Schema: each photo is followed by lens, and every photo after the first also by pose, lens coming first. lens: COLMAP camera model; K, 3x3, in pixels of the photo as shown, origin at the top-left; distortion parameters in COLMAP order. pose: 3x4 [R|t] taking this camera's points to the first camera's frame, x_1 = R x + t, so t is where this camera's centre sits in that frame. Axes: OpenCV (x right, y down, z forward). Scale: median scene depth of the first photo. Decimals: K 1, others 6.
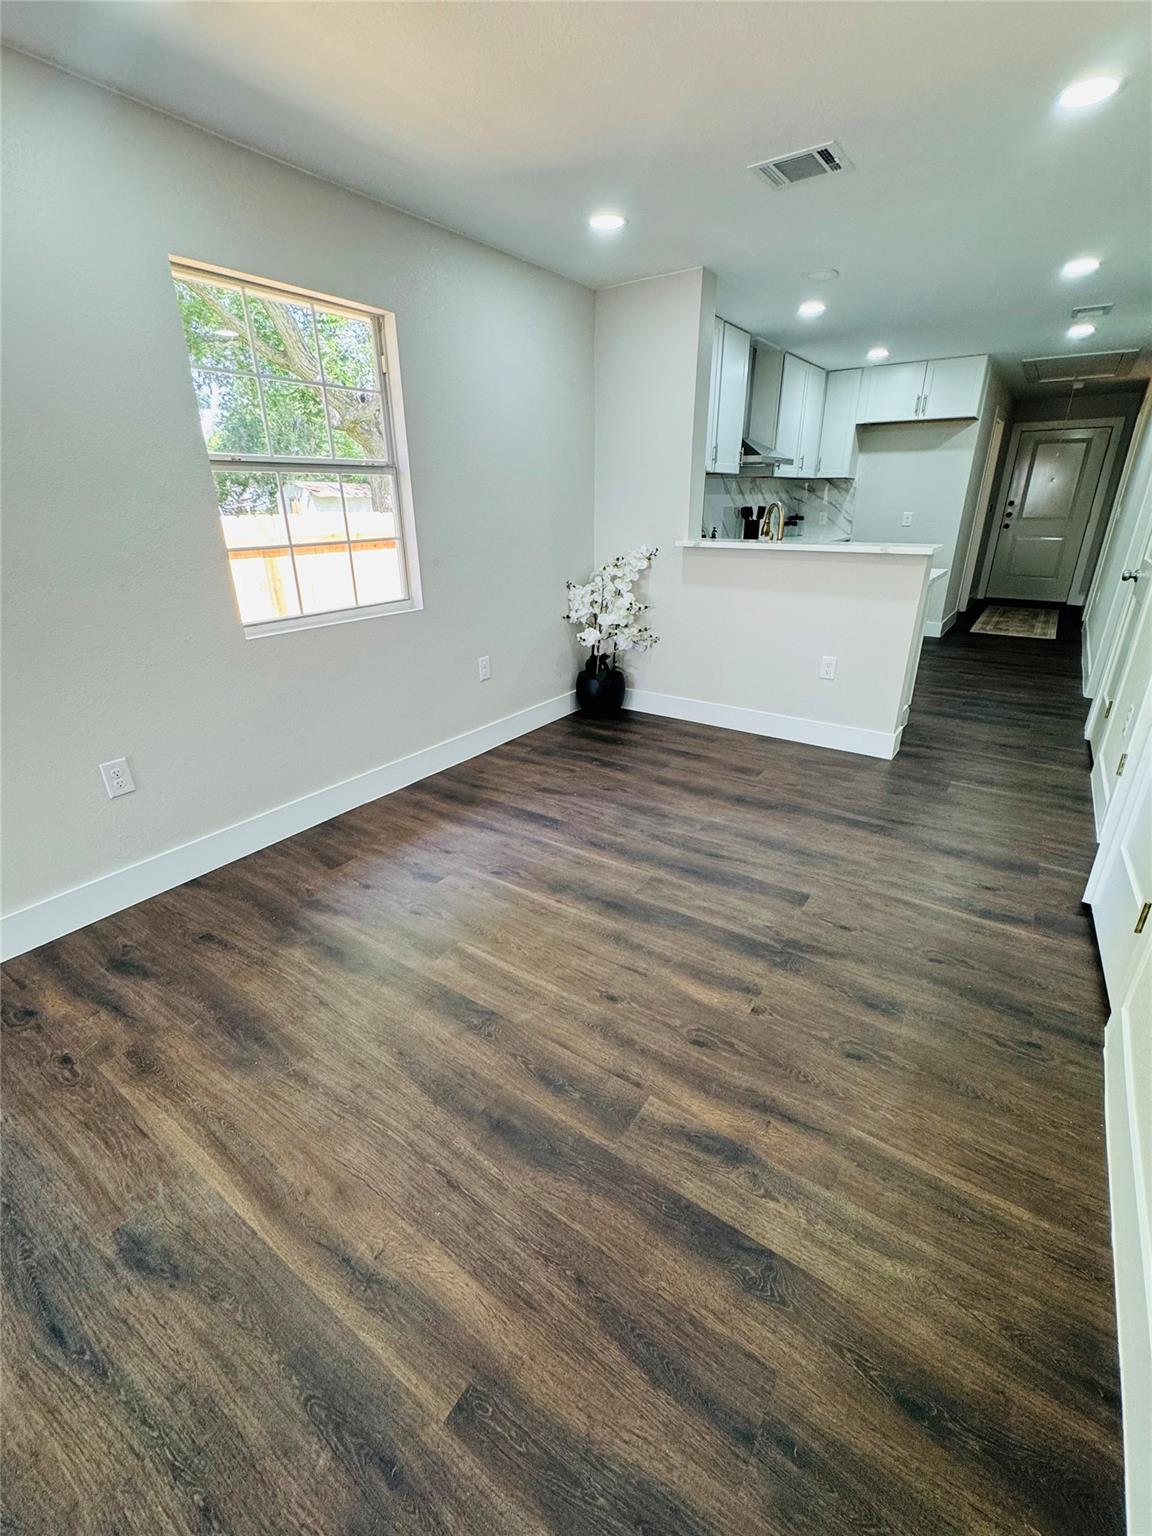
lens RADIAL K [[655.7, 0, 577.3], [0, 655.7, 771.4], [0, 0, 1]] dist [-0.003489, 0.000604]
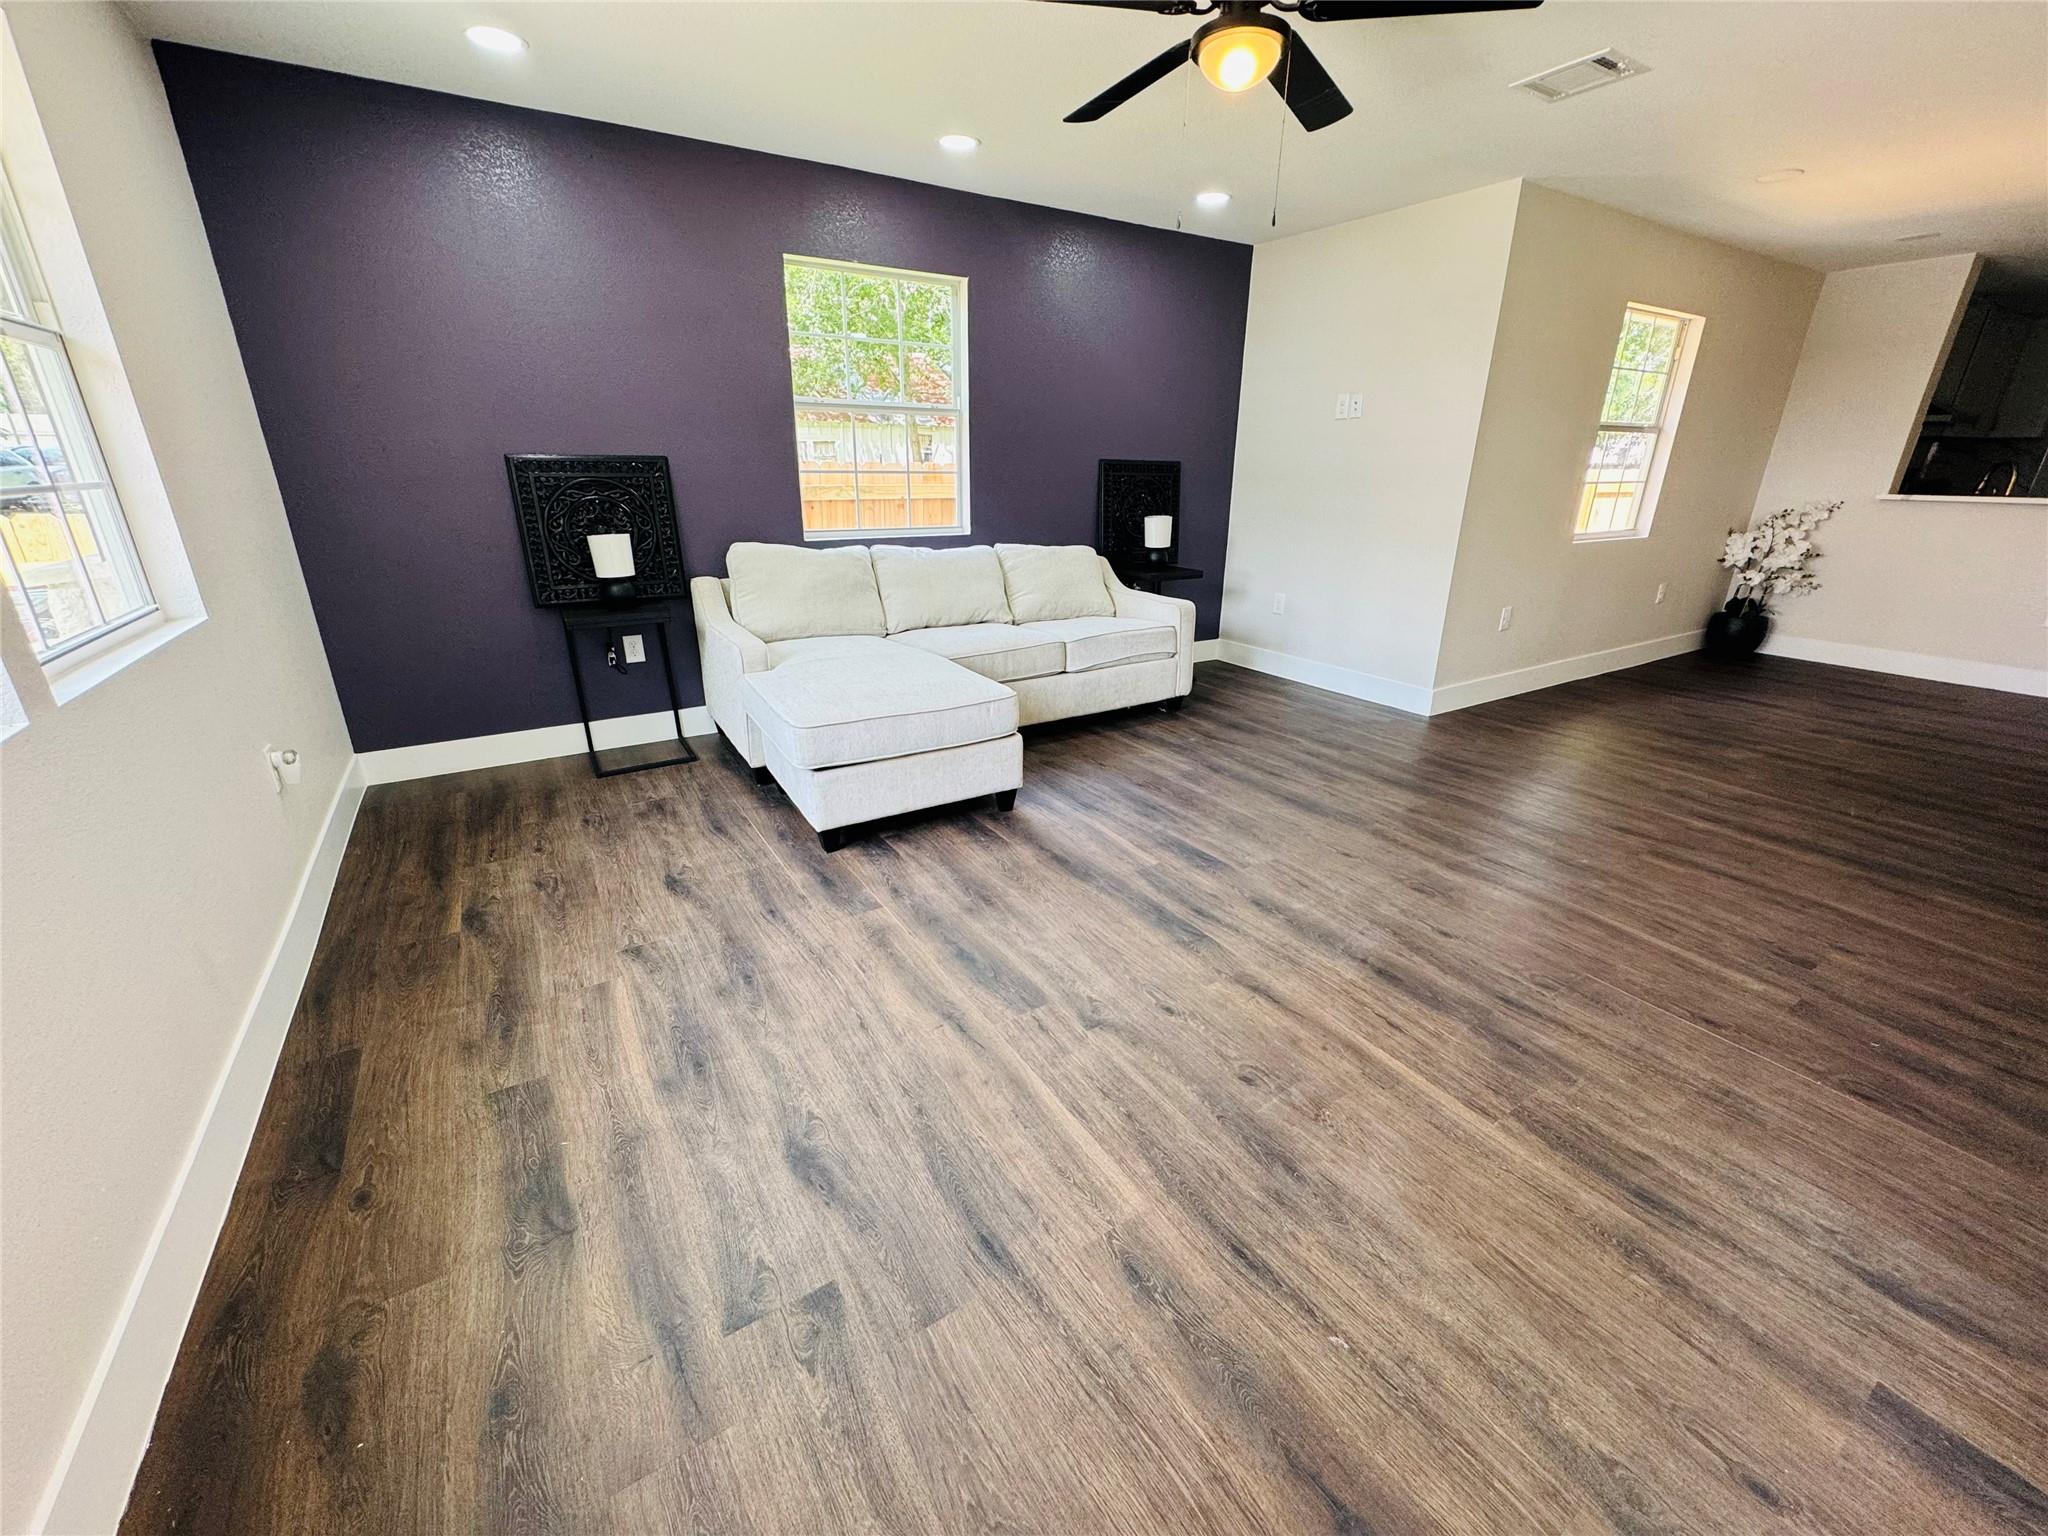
lens RADIAL K [[812.1, 0, 1021.7], [0, 812.1, 769.5], [0, 0, 1]] dist [-0.002526, 0.000564]
pose [[0.916357, 0.152506, -0.370179, -0.391556], [-0.164881, 0.986312, -0.001815, 0.226756], [0.364835, 0.062698, 0.928959, -0.499676]]
